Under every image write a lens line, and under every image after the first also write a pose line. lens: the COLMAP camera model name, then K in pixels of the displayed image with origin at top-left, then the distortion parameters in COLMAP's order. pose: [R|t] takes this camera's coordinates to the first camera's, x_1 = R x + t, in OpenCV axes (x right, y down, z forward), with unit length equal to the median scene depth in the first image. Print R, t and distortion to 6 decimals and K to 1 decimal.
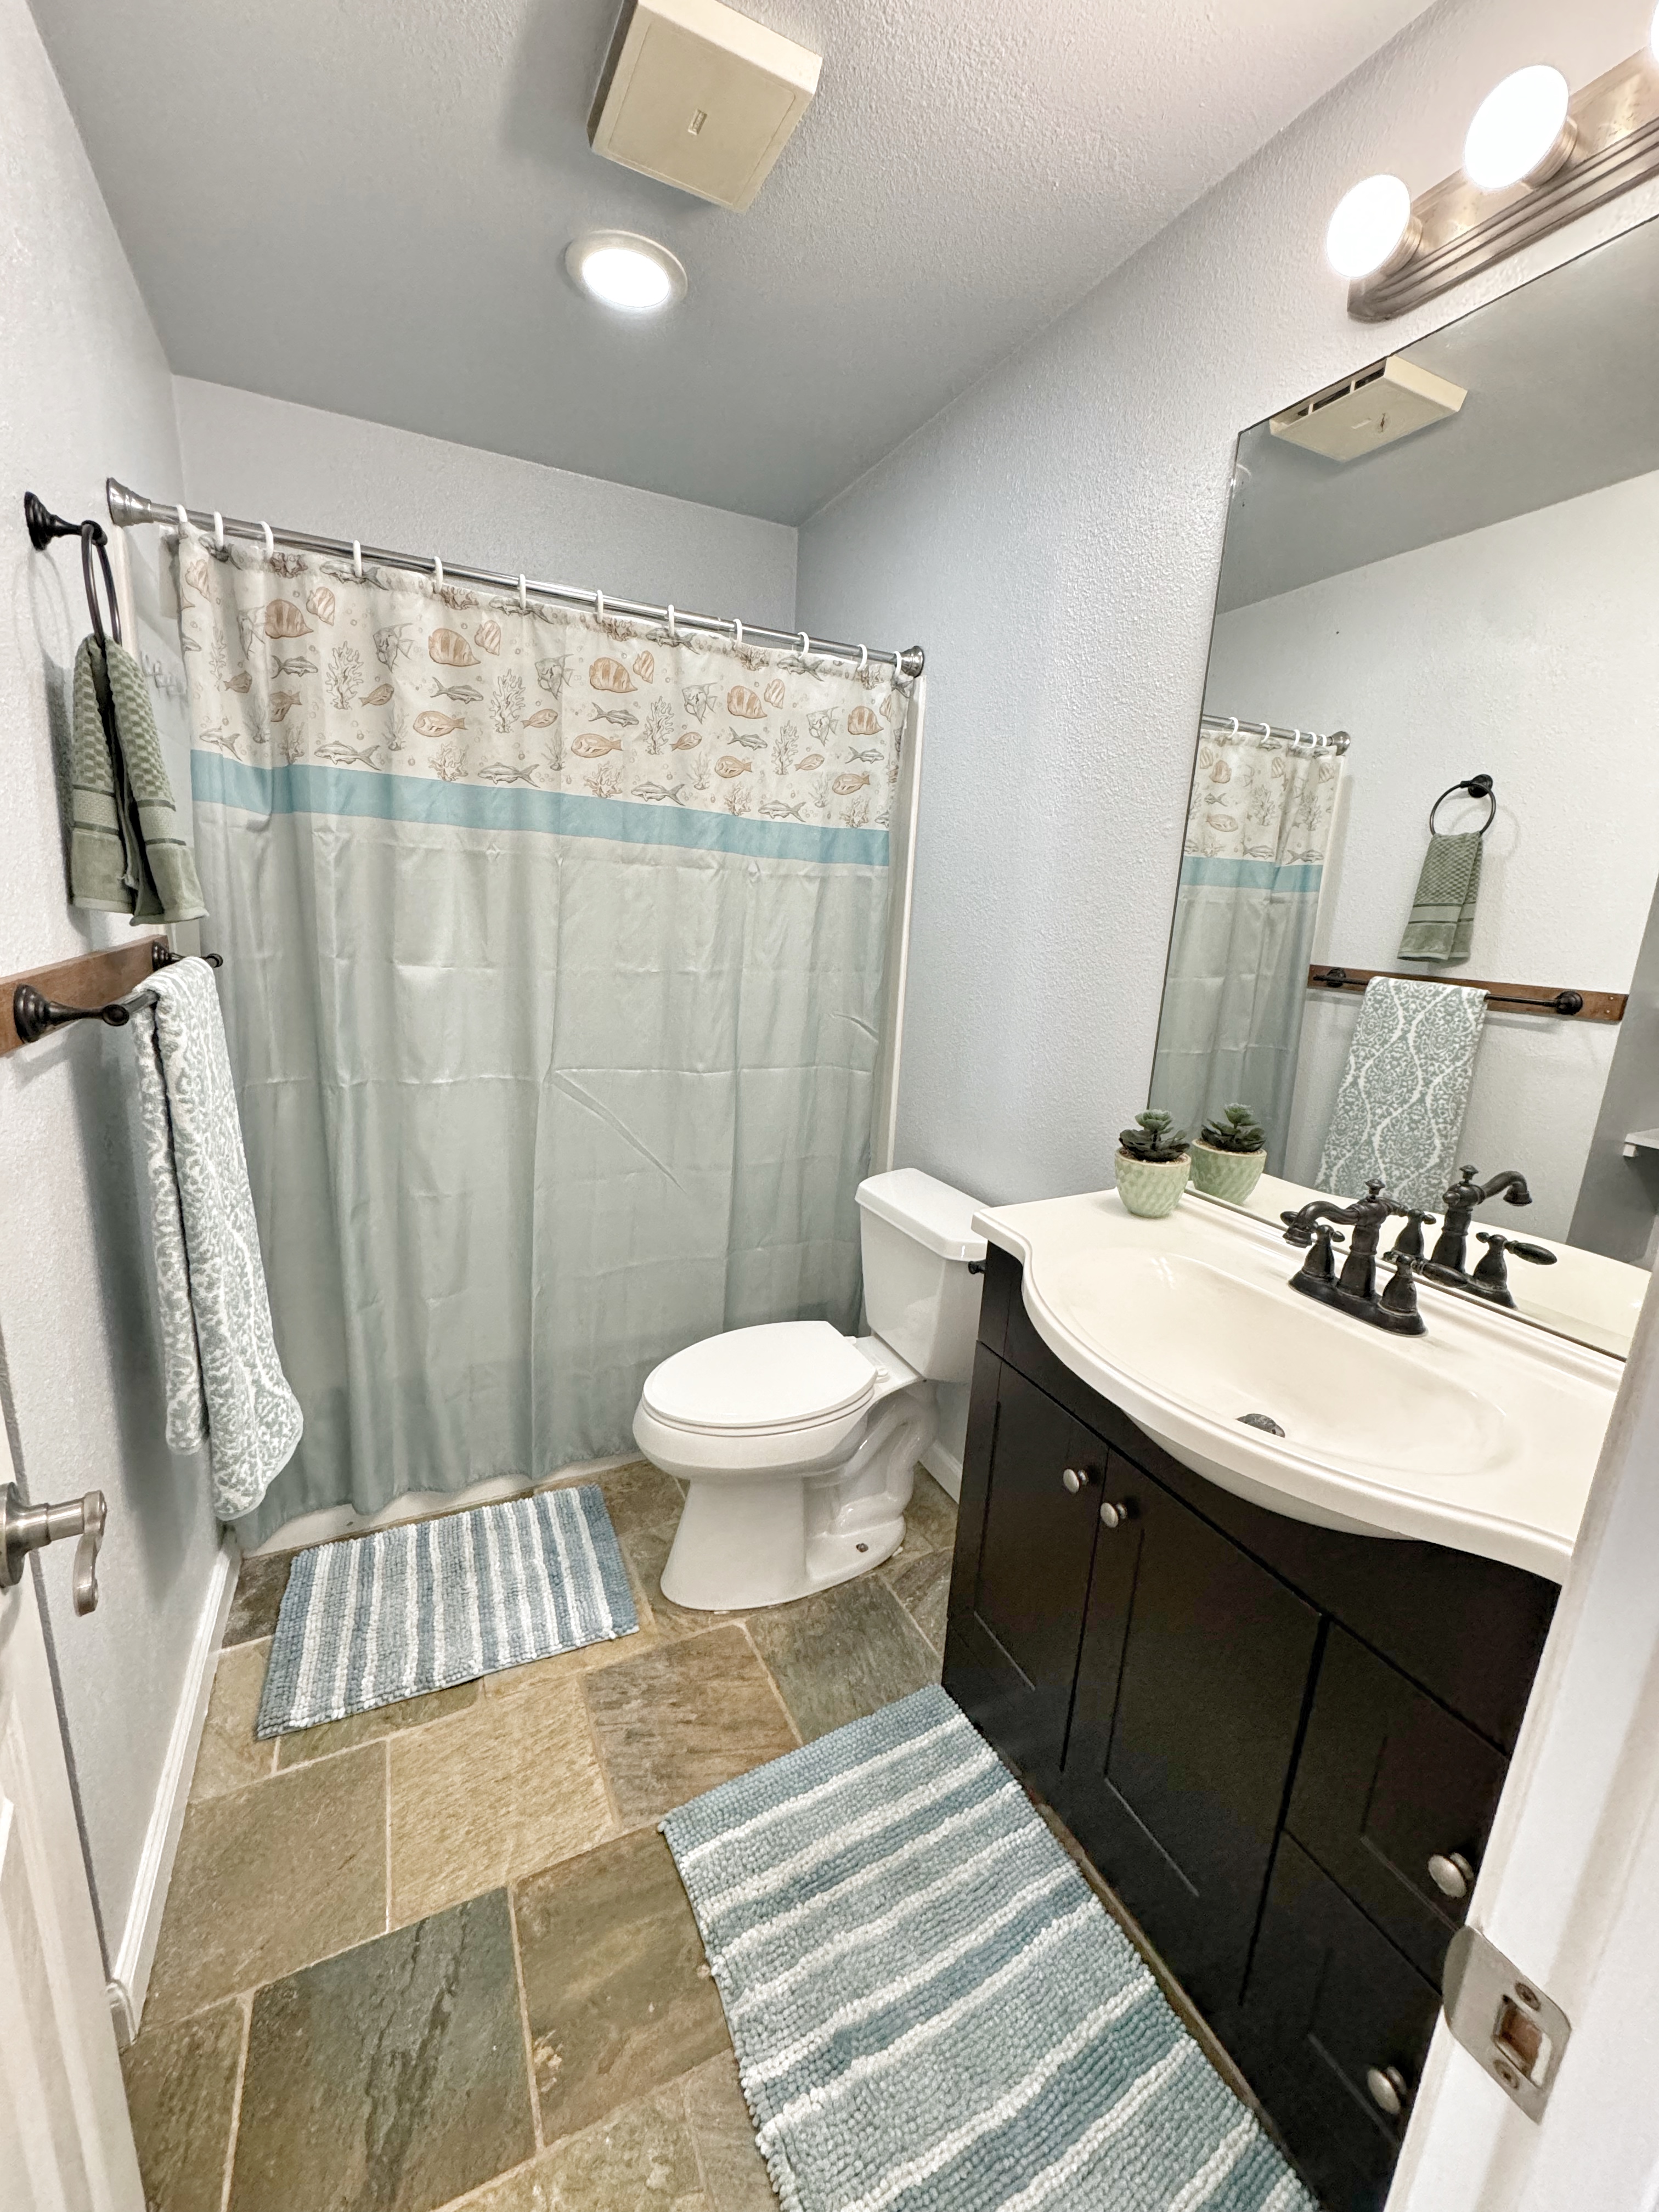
lens RADIAL K [[883.9, 0, 831.3], [0, 883.9, 1105.2], [0, 0, 1]] dist [-0.002652, -0.000068]
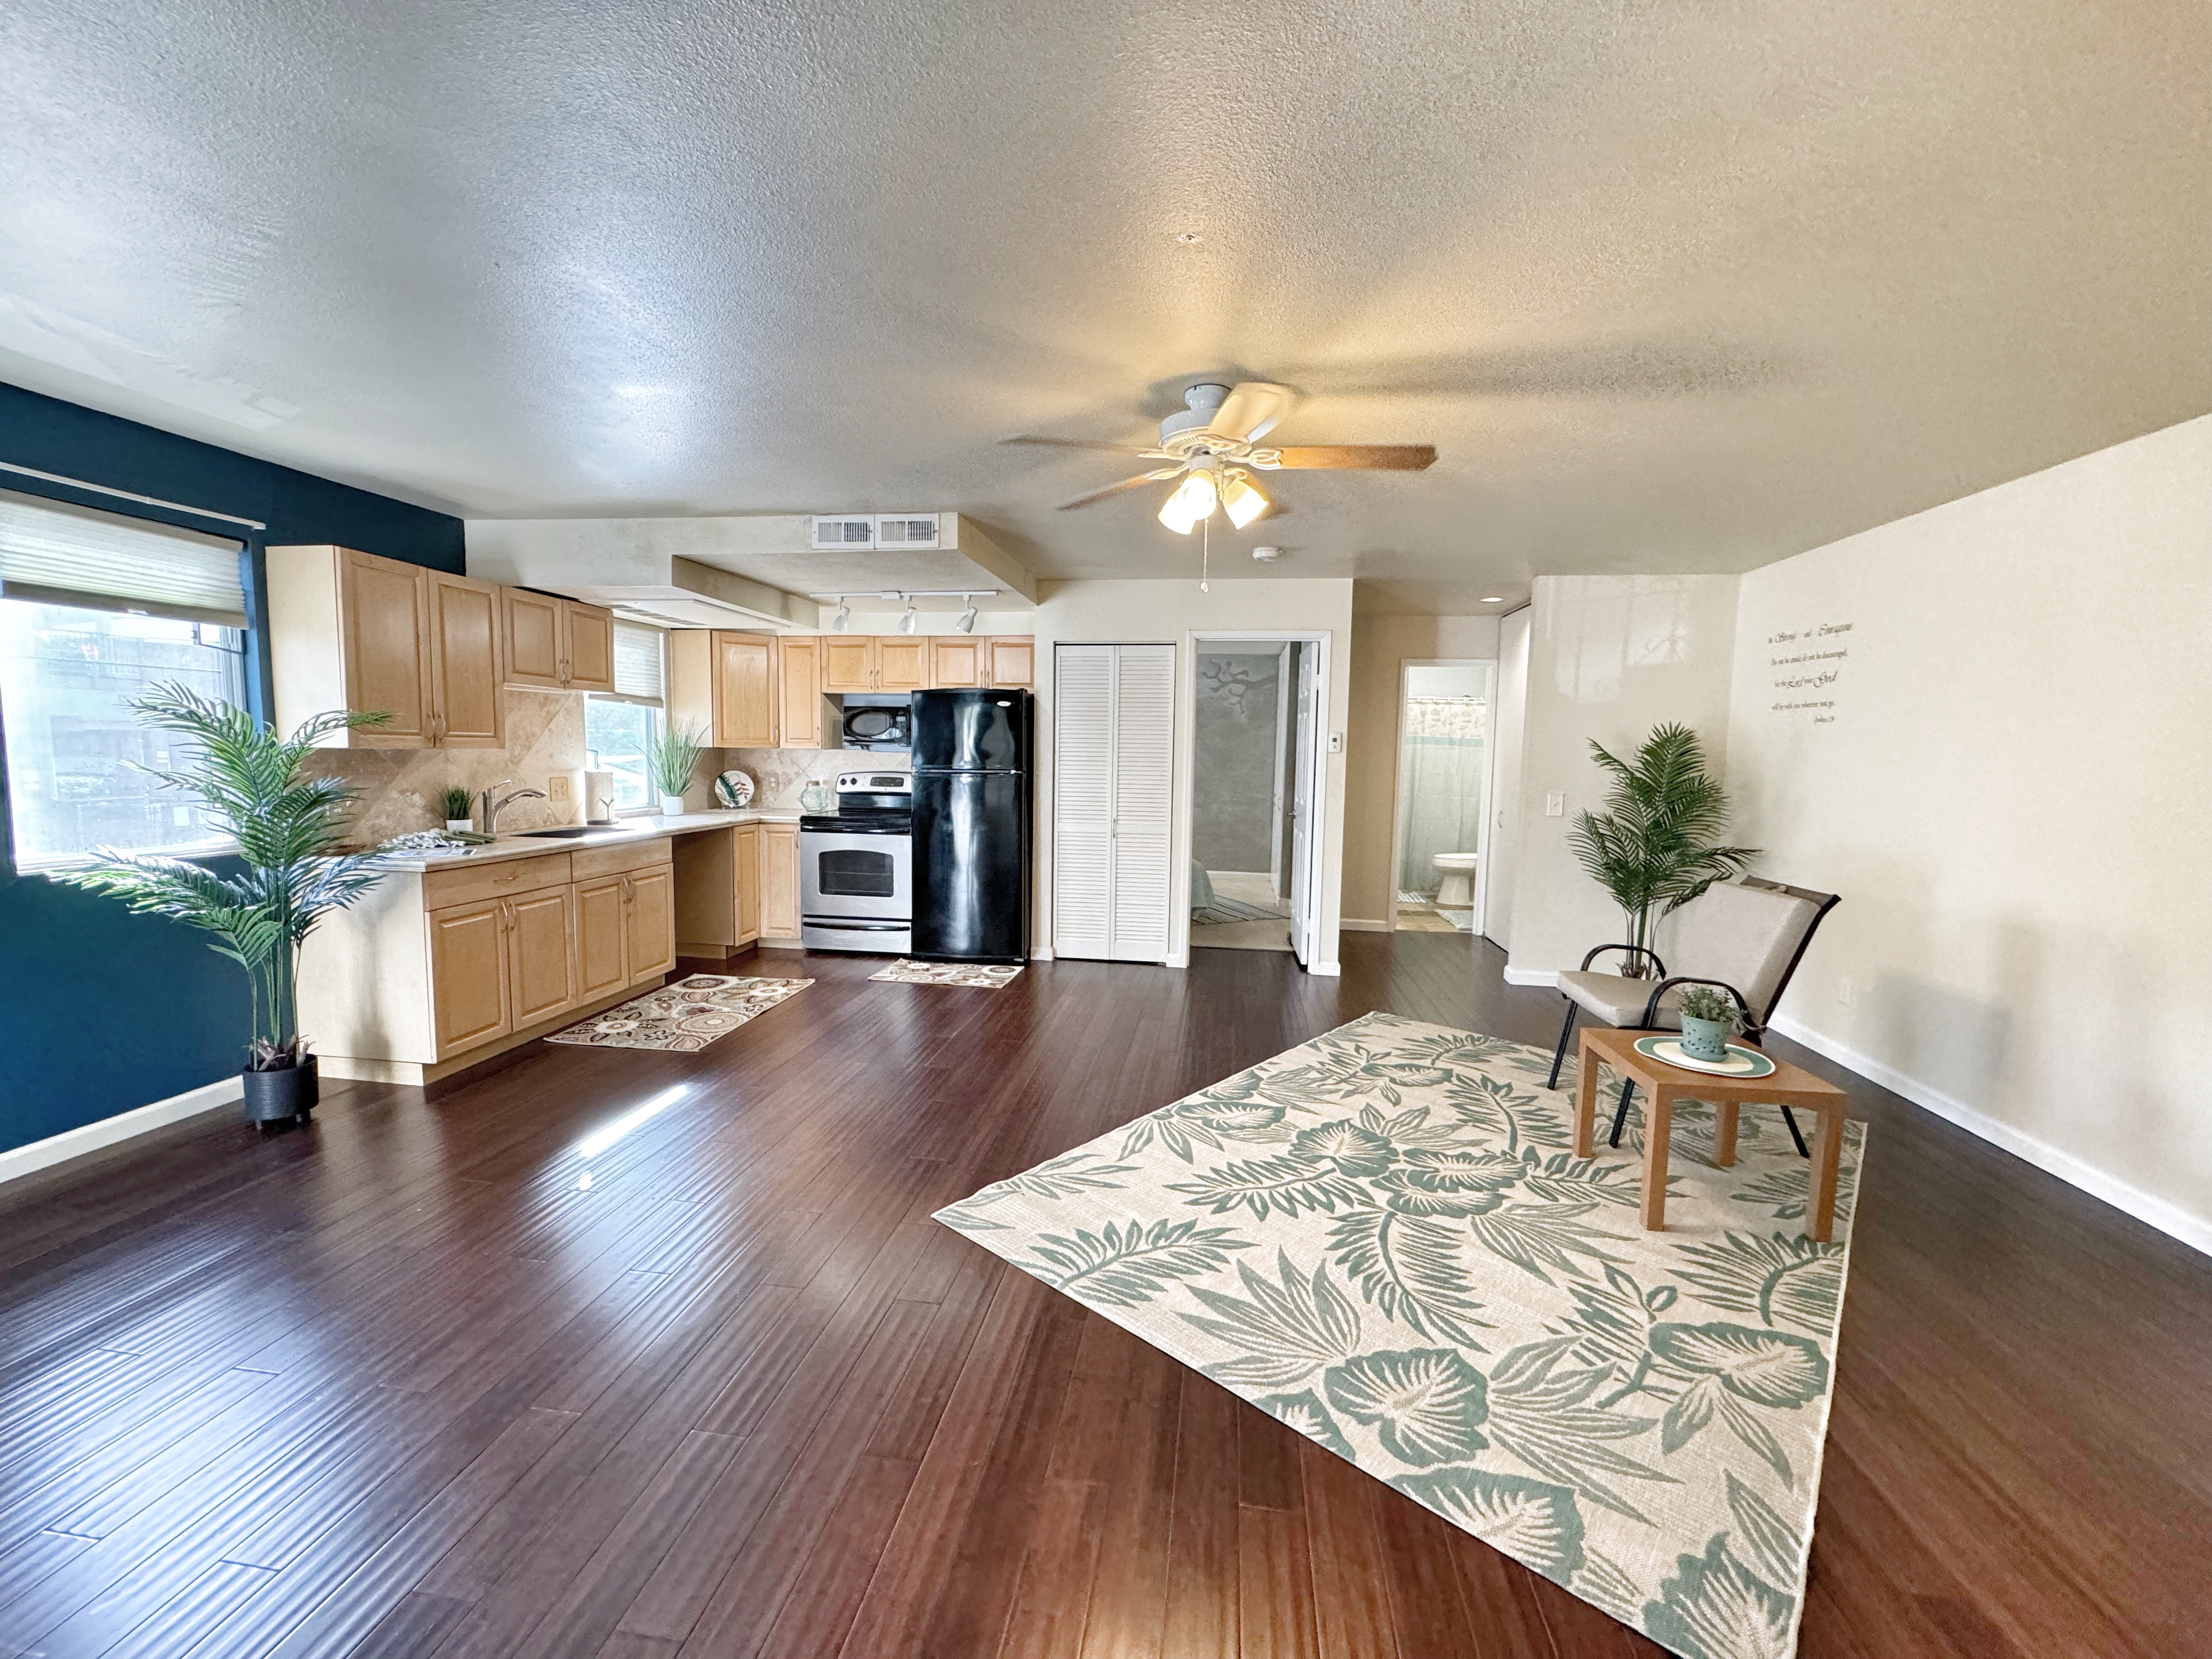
lens RADIAL K [[883.9, 0, 1107.3], [0, 883.9, 828.0], [0, 0, 1]] dist [-0.002652, -0.000068]
pose [[0.825386, 0.014683, -0.564378, 1.047149], [-0.101150, 0.987333, -0.122242, 0.950674], [0.555434, 0.157983, 0.816415, -4.006134]]
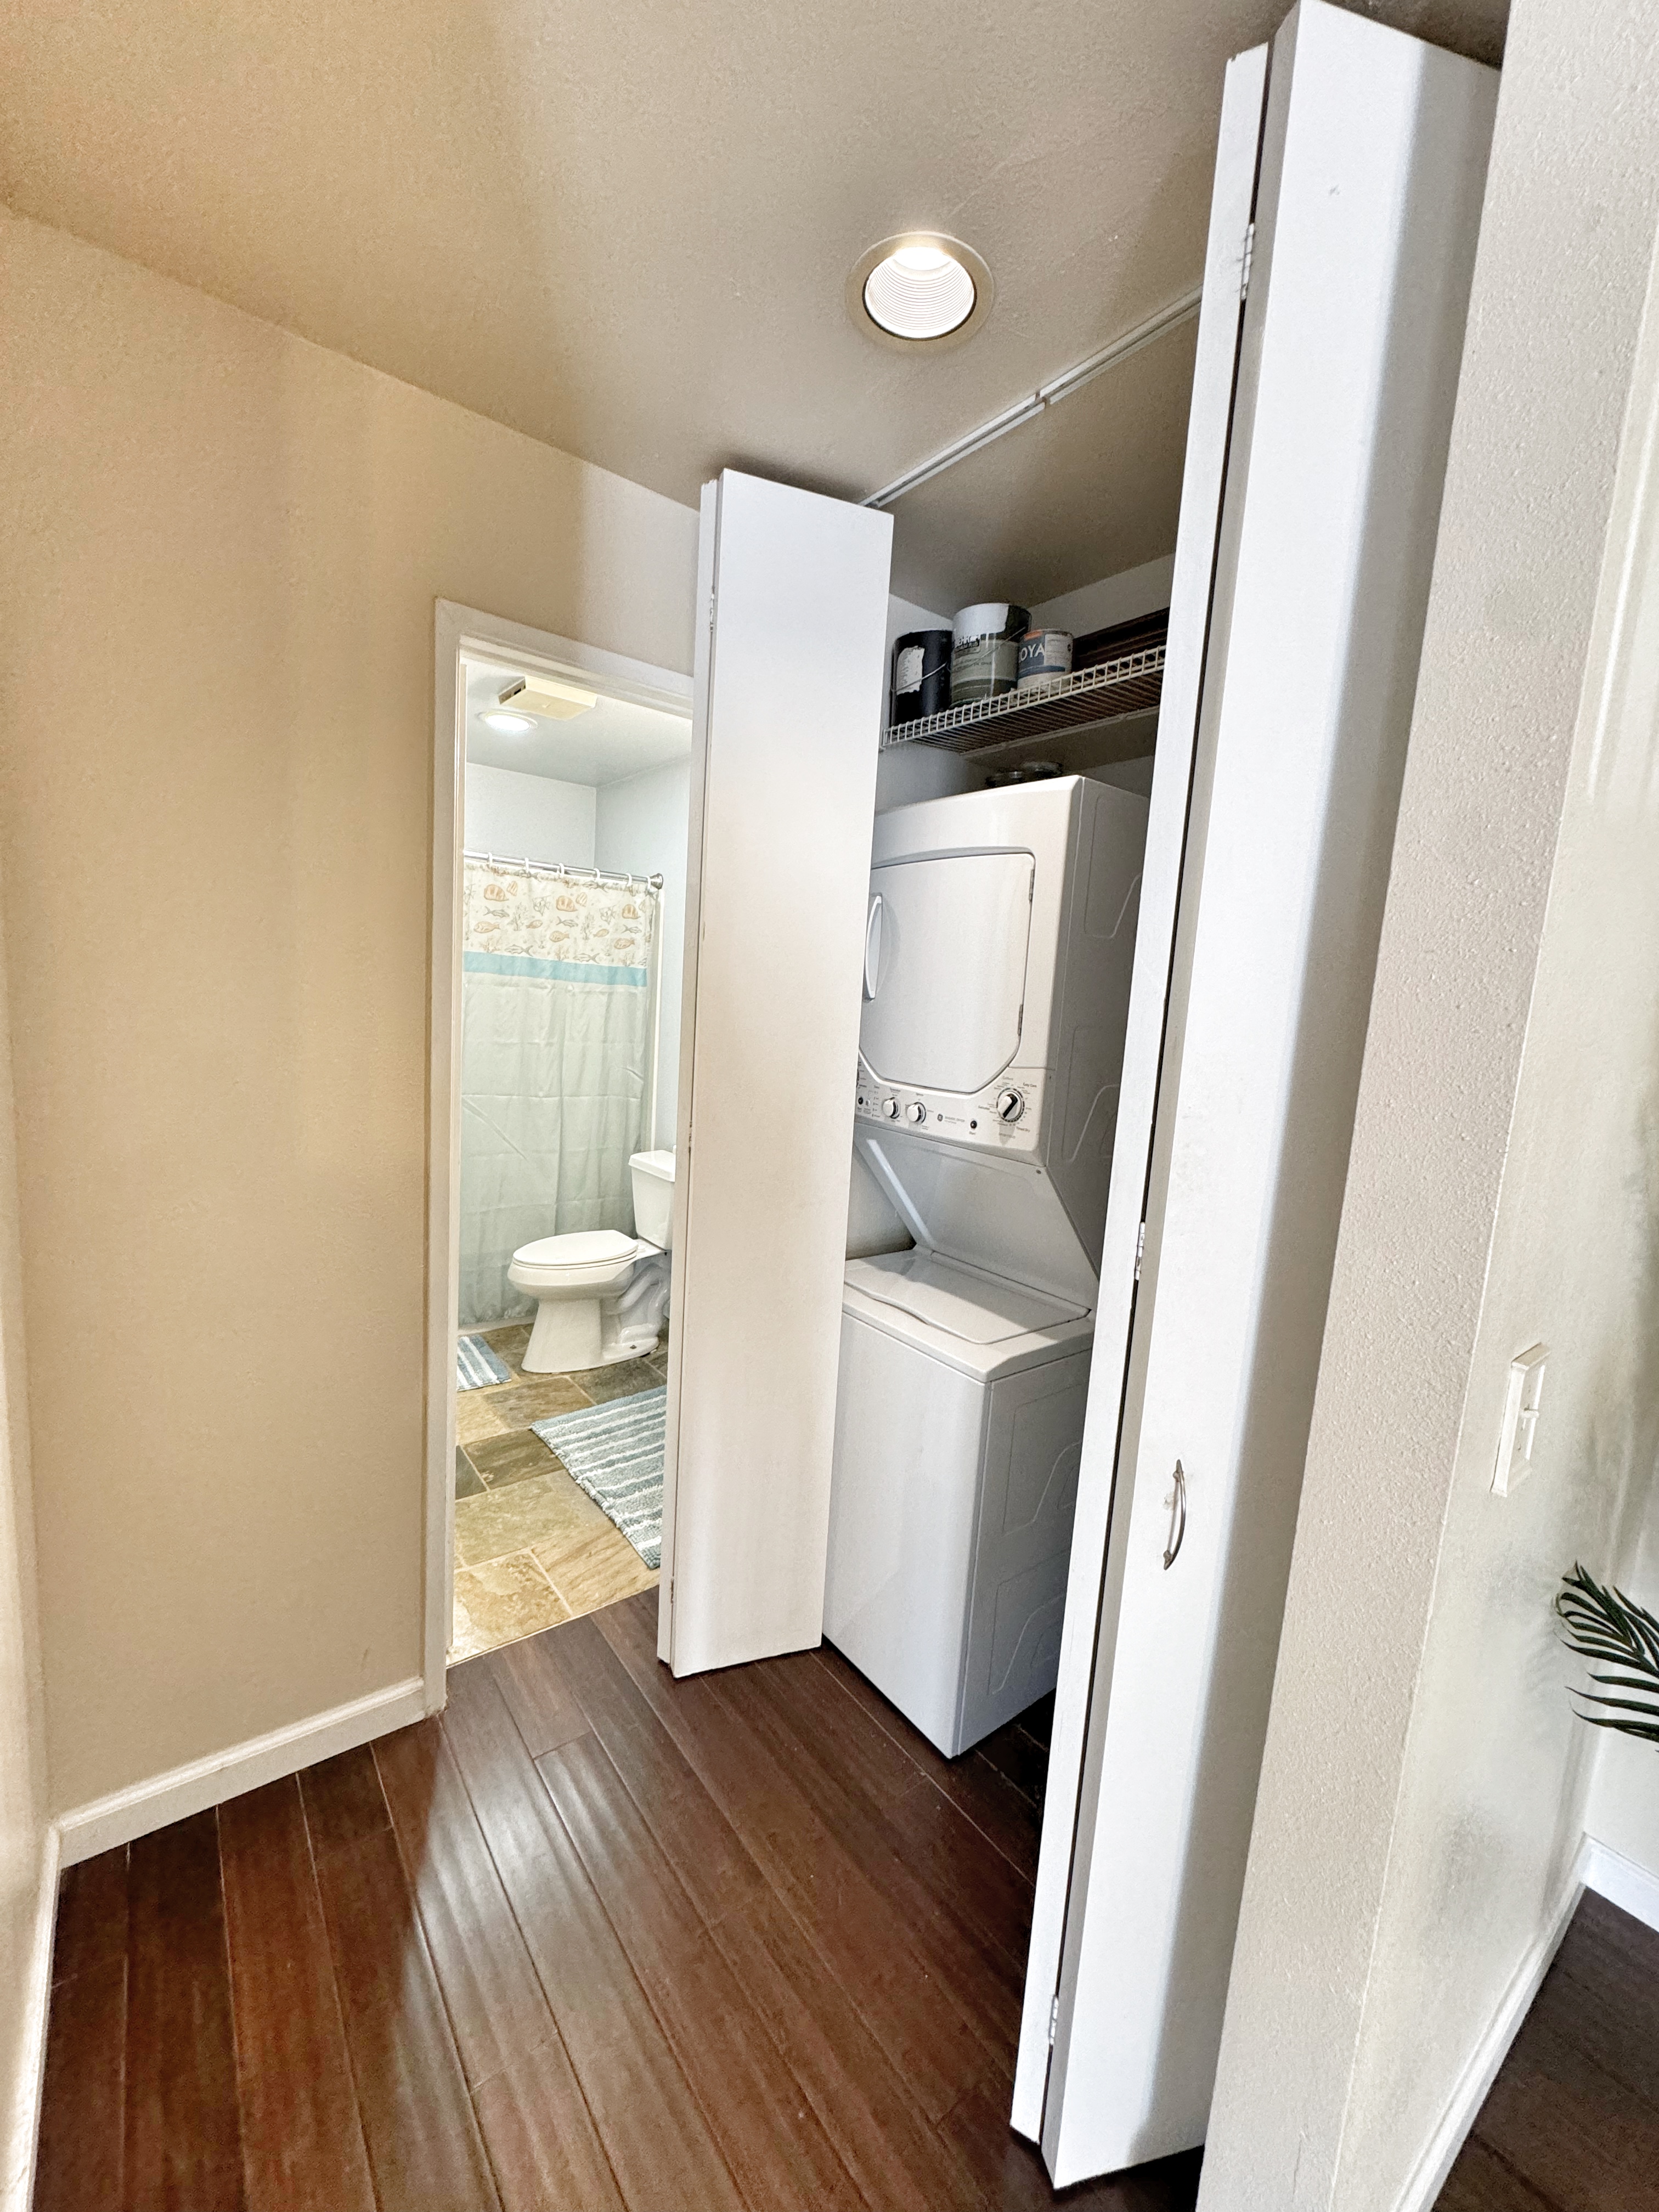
lens RADIAL K [[883.9, 0, 827.4], [0, 883.9, 1107.3], [0, 0, 1]] dist [-0.002652, -0.000068]
pose [[0.980530, -0.013638, 0.195895, 0.087556], [0.031369, 0.995653, -0.087701, 0.190598], [-0.193847, 0.092139, 0.976695, -1.057944]]
